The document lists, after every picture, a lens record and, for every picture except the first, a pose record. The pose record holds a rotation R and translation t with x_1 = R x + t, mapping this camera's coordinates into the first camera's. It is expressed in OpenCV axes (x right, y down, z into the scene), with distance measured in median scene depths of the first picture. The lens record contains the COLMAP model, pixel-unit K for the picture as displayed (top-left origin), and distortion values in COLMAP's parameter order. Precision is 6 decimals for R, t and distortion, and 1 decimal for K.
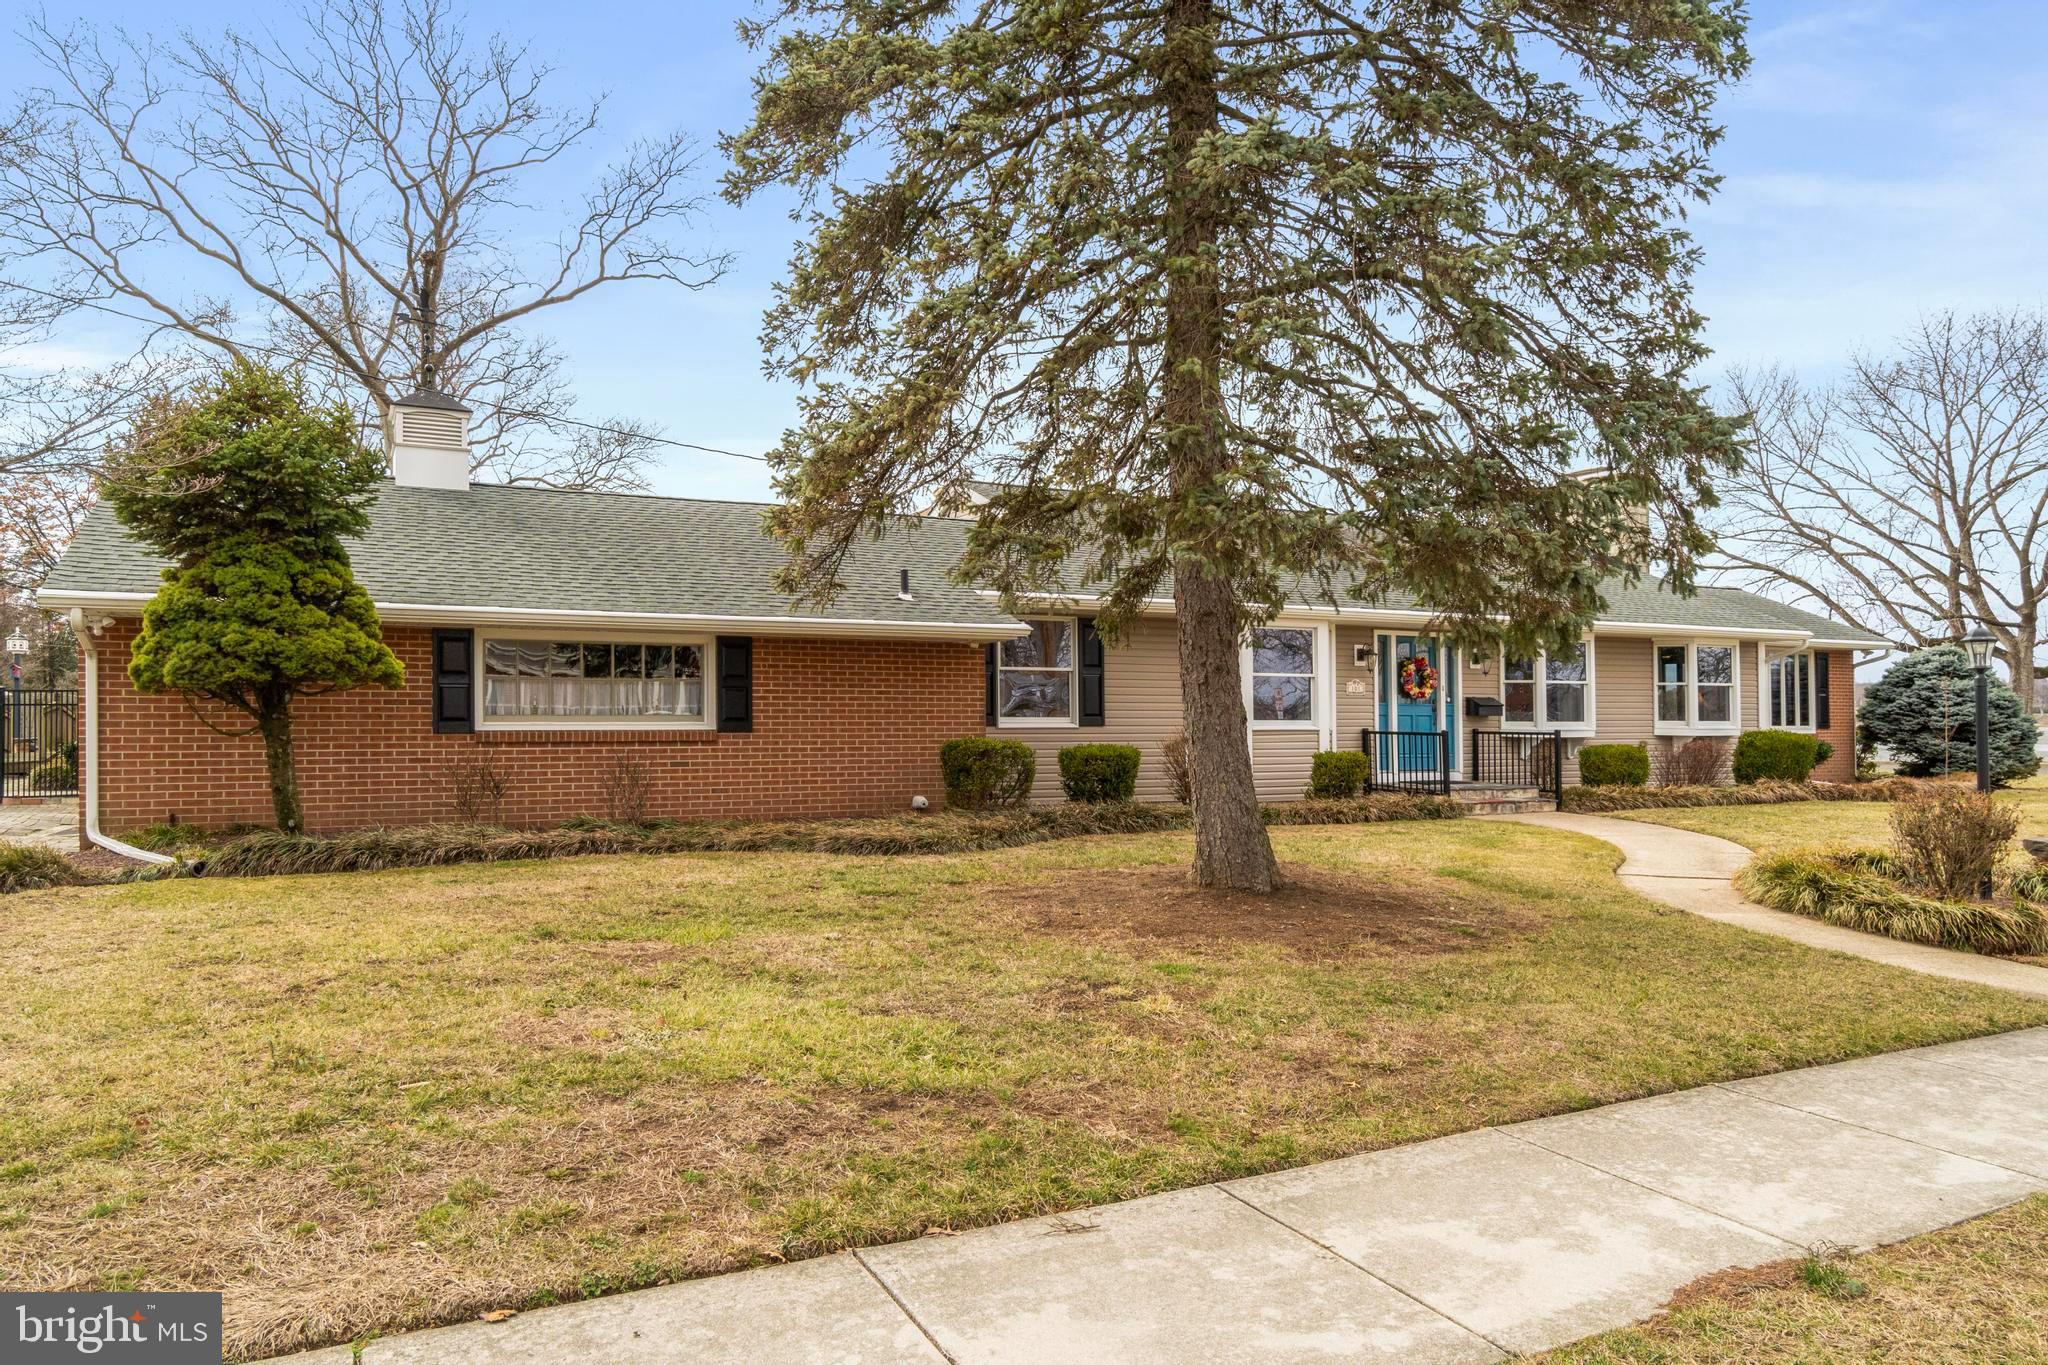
lens RADIAL K [[1324.1, 0, 1004.8], [0, 1324.1, 691.0], [0, 0, 1]] dist [-0.003728, -0.001860]
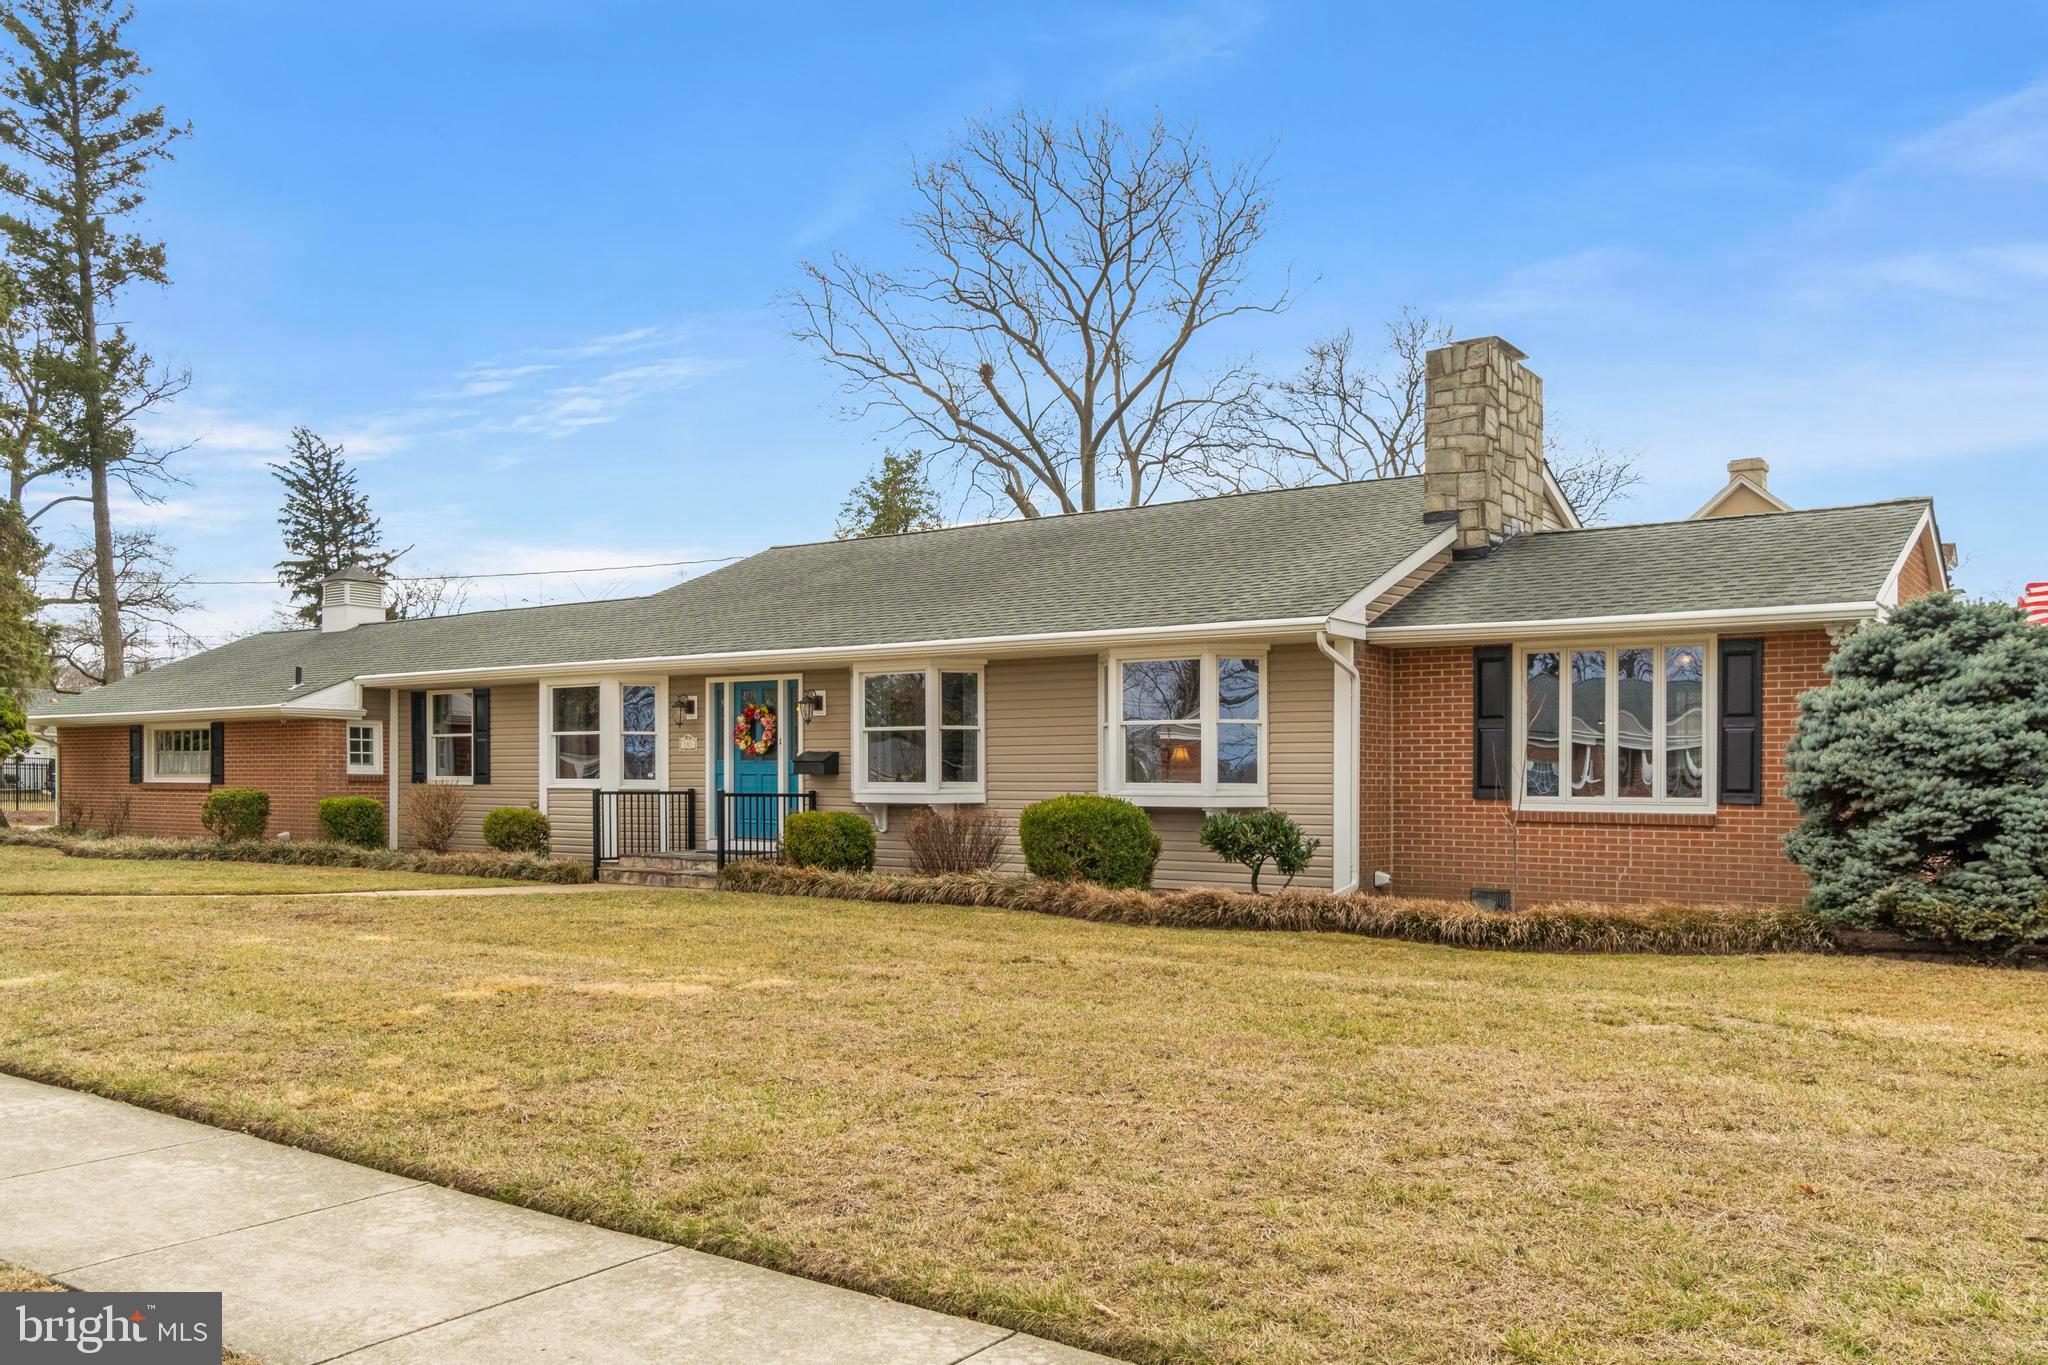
lens RADIAL K [[1576.6, 0, 1085.8], [0, 1576.6, 811.9], [0, 0, 1]] dist [-0.005063, 0.008626]
pose [[0.484524, 0.020696, -0.874533, 1.268831], [0.014984, 0.999377, 0.031952, 0.013178], [0.874650, -0.028586, 0.483912, 0.672165]]
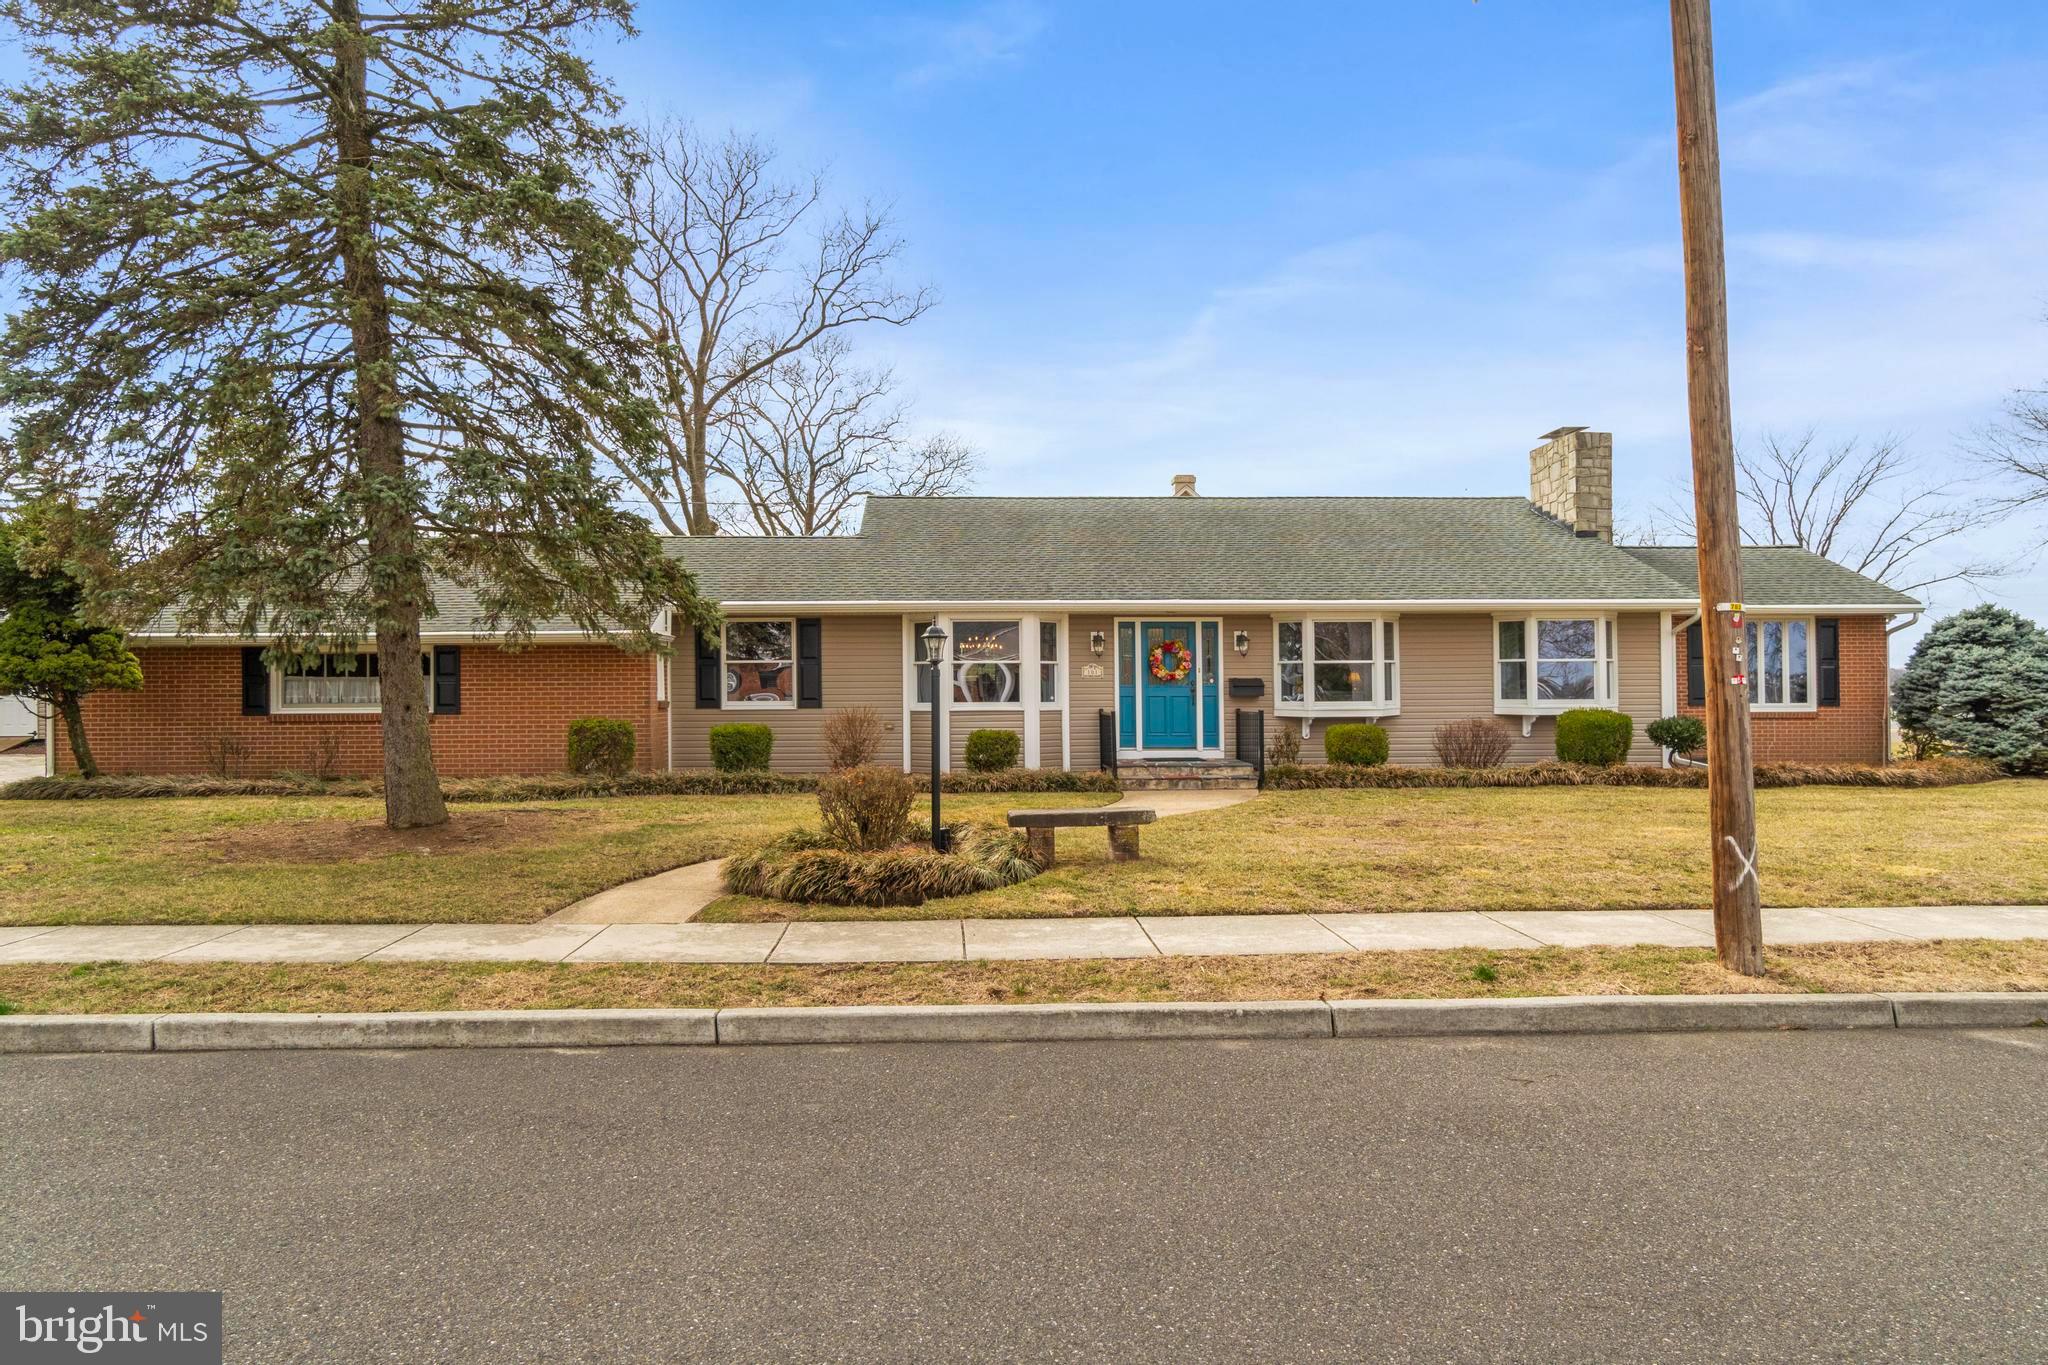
lens RADIAL K [[1324.1, 0, 1042.5], [0, 1324.1, 642.3], [0, 0, 1]] dist [-0.003728, -0.001860]
pose [[0.917140, -0.020783, -0.398023, 0.624463], [0.014836, 0.999728, -0.018014, -0.007018], [0.398289, 0.010616, 0.917199, -0.018257]]
